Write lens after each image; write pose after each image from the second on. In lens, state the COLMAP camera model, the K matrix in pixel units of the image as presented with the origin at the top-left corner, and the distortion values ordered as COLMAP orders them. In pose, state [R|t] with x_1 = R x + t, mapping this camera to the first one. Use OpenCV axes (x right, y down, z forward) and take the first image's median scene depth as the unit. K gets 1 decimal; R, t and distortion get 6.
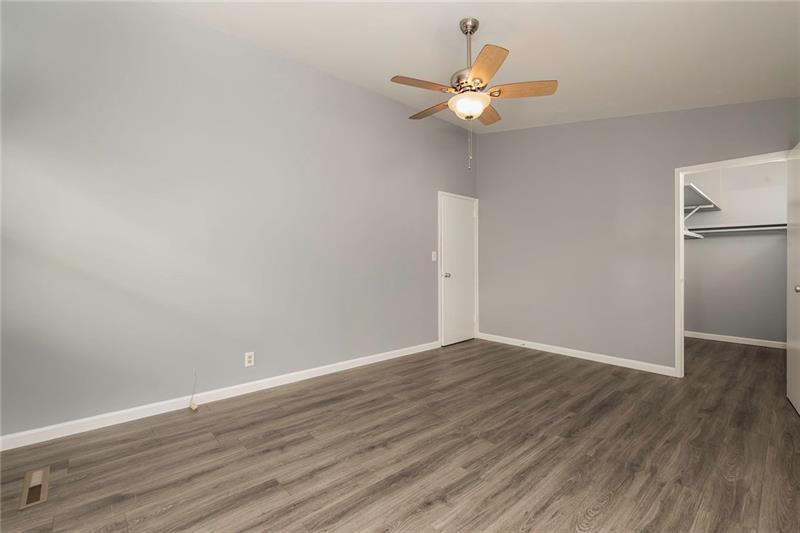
lens RADIAL K [[353.3, 0, 399.0], [0, 353.3, 268.8], [0, 0, 1]] dist [-0.003173, -0.000673]
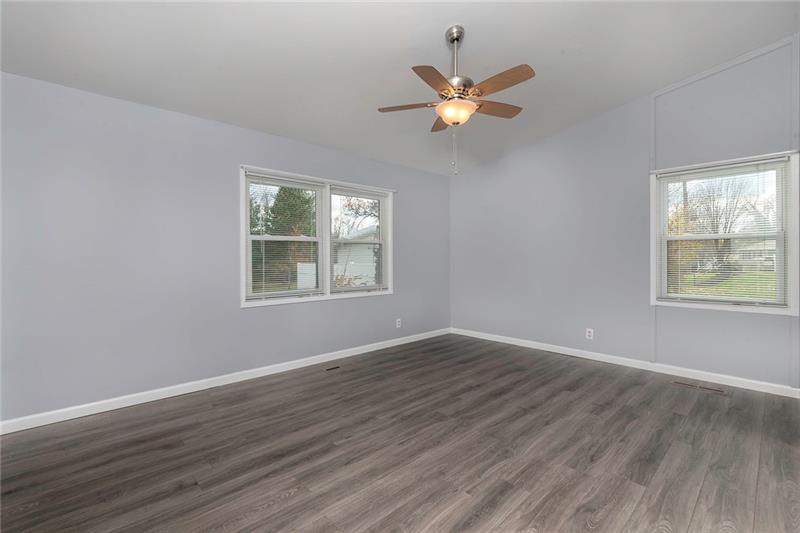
lens RADIAL K [[353.3, 0, 399.0], [0, 353.3, 268.8], [0, 0, 1]] dist [-0.003173, -0.000673]
pose [[-0.999390, 0.003015, -0.034804, 0.415121], [0.001345, 0.998851, 0.047906, -0.055121], [0.034909, 0.047830, -0.998245, 2.049113]]
